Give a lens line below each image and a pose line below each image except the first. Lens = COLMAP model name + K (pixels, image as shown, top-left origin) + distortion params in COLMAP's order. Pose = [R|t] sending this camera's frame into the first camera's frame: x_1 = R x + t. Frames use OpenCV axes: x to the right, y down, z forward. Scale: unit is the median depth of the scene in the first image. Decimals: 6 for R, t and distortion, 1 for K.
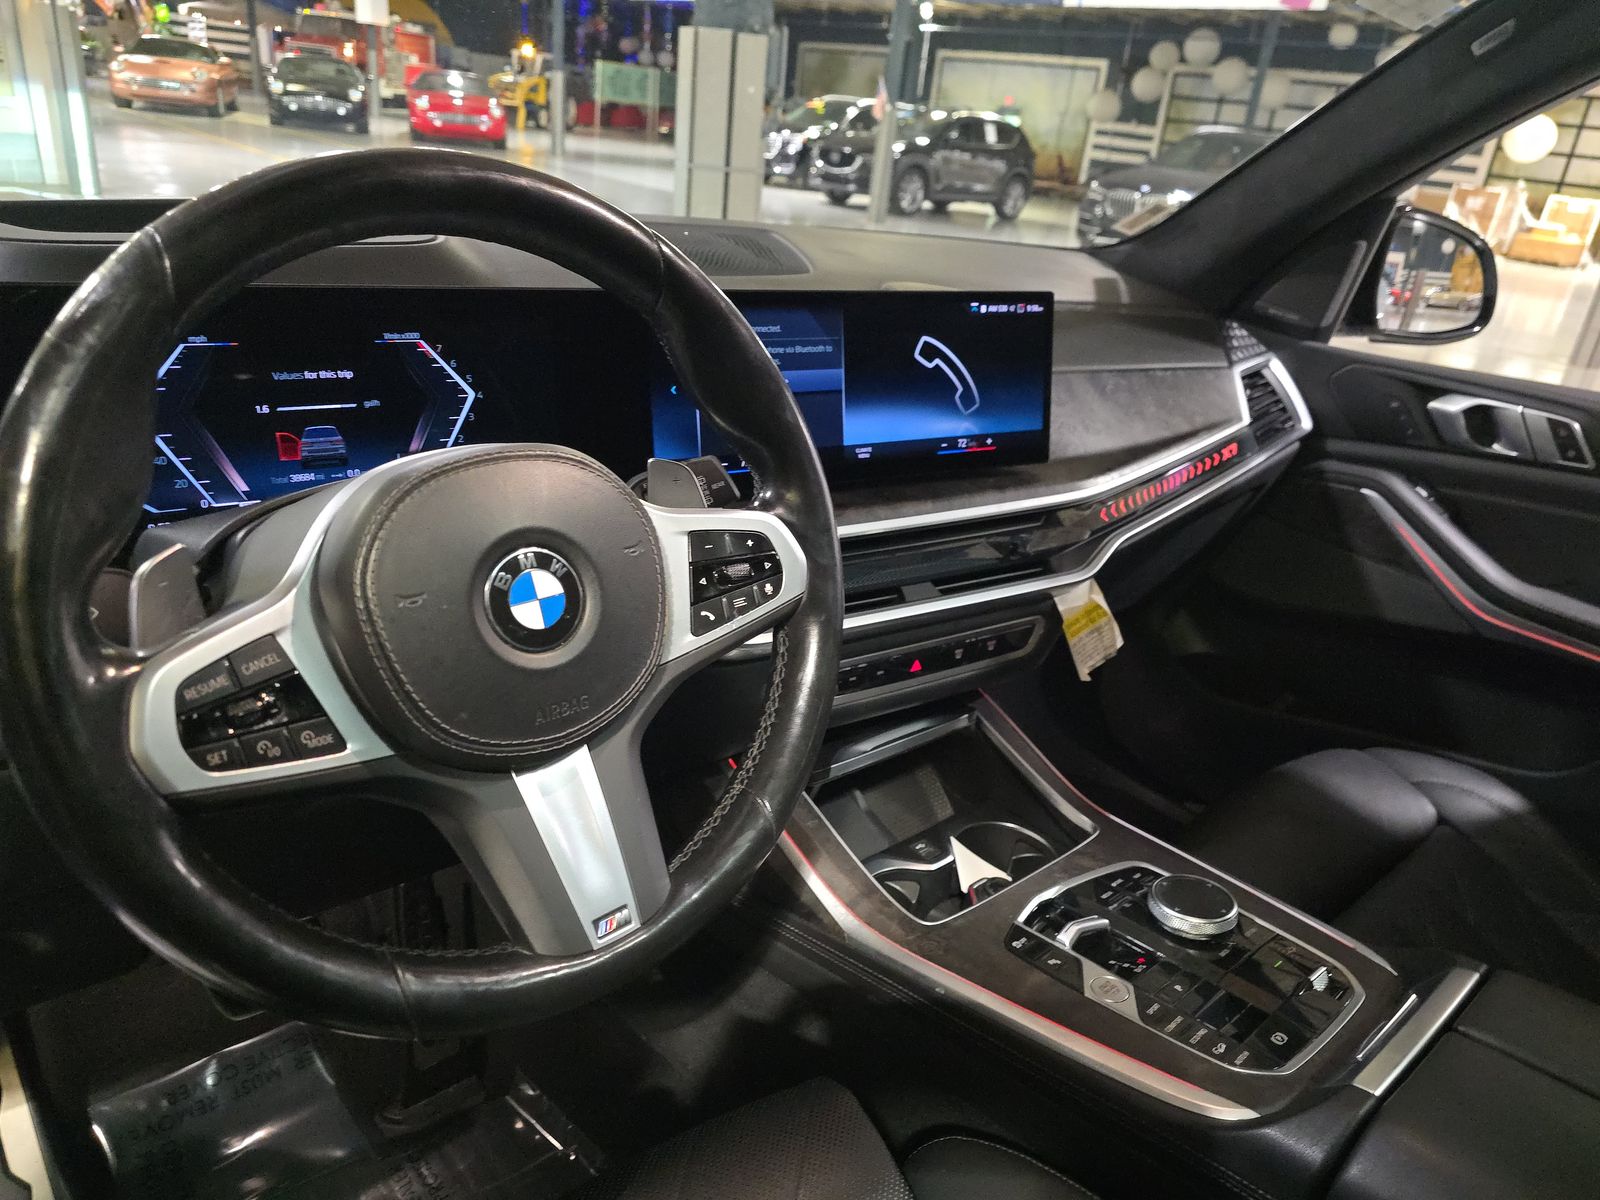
lens RADIAL K [[1093.4, 0, 786.7], [0, 1093.4, 601.1], [0, 0, 1]] dist [0.061878, -0.067758]
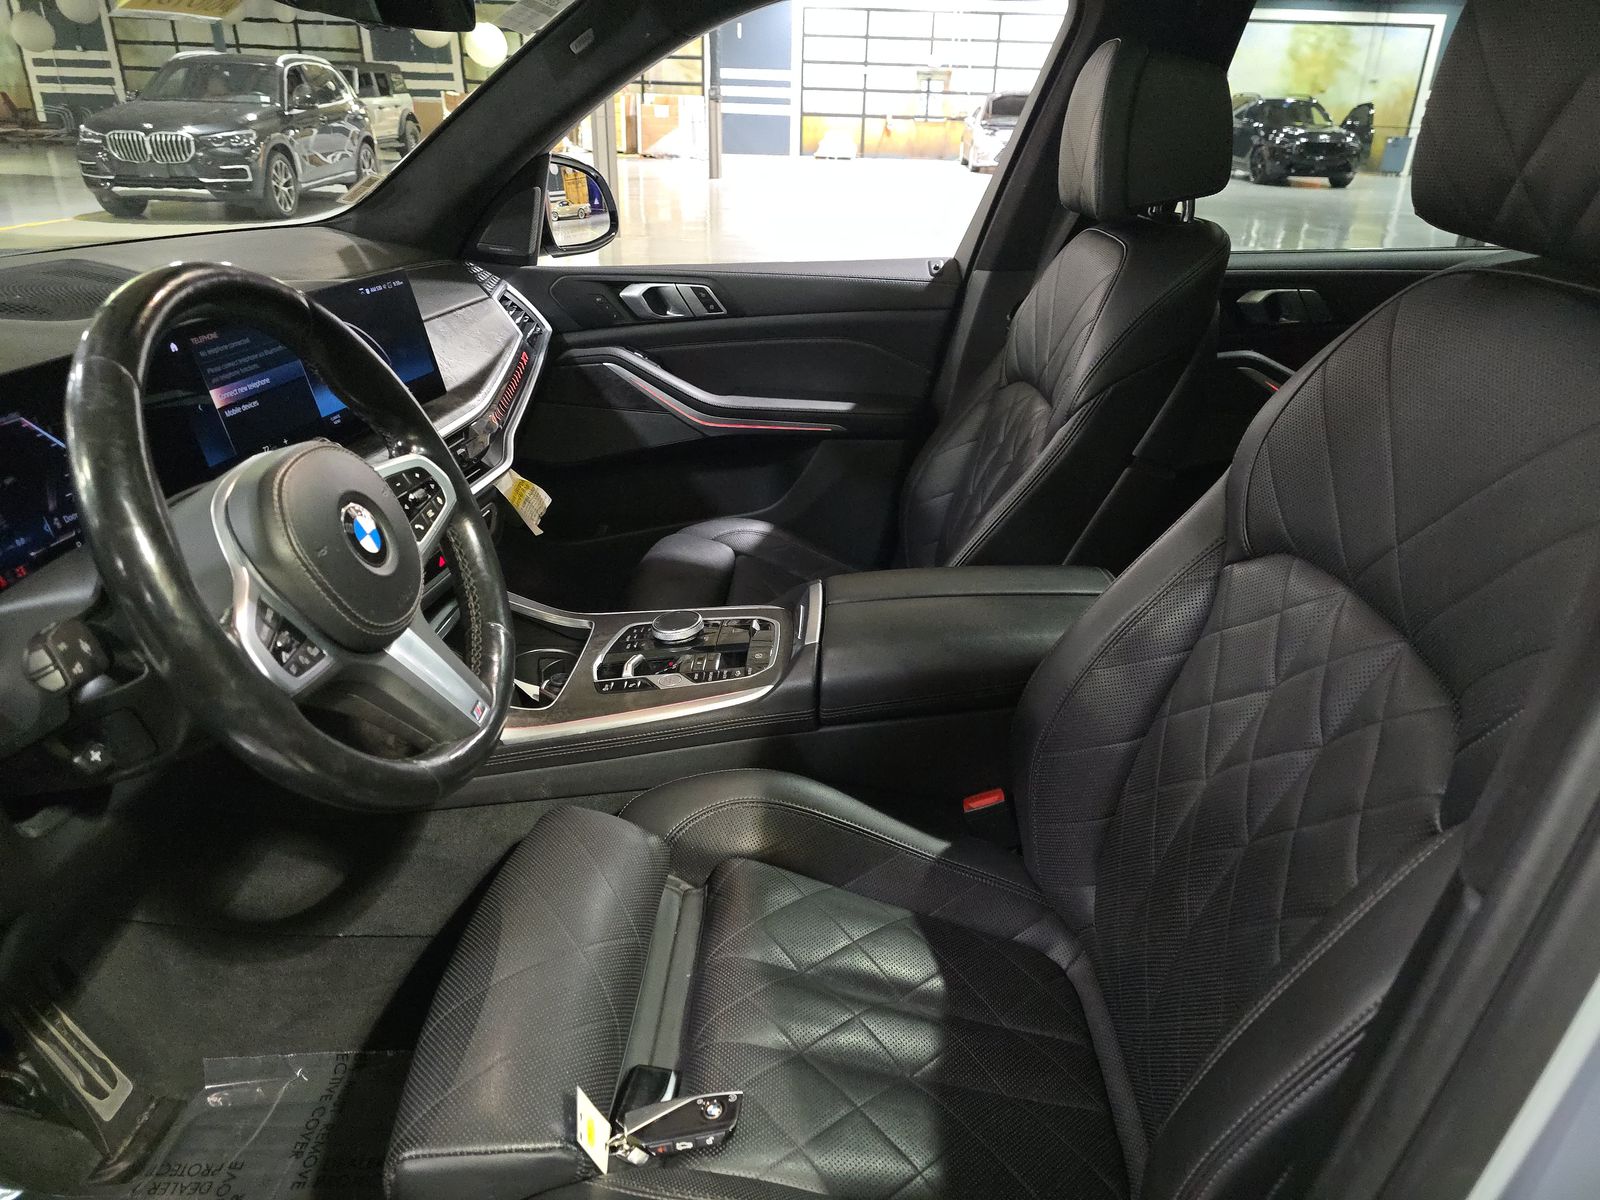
lens RADIAL K [[1089.2, 0, 800.0], [0, 1089.2, 600.0], [0, 0, 1]] dist [0.057735, -0.044736]
pose [[0.691887, -0.380855, 0.613385, -0.485559], [0.341150, 0.921188, 0.187161, 0.001545], [-0.636324, 0.079762, 0.767287, -0.355023]]
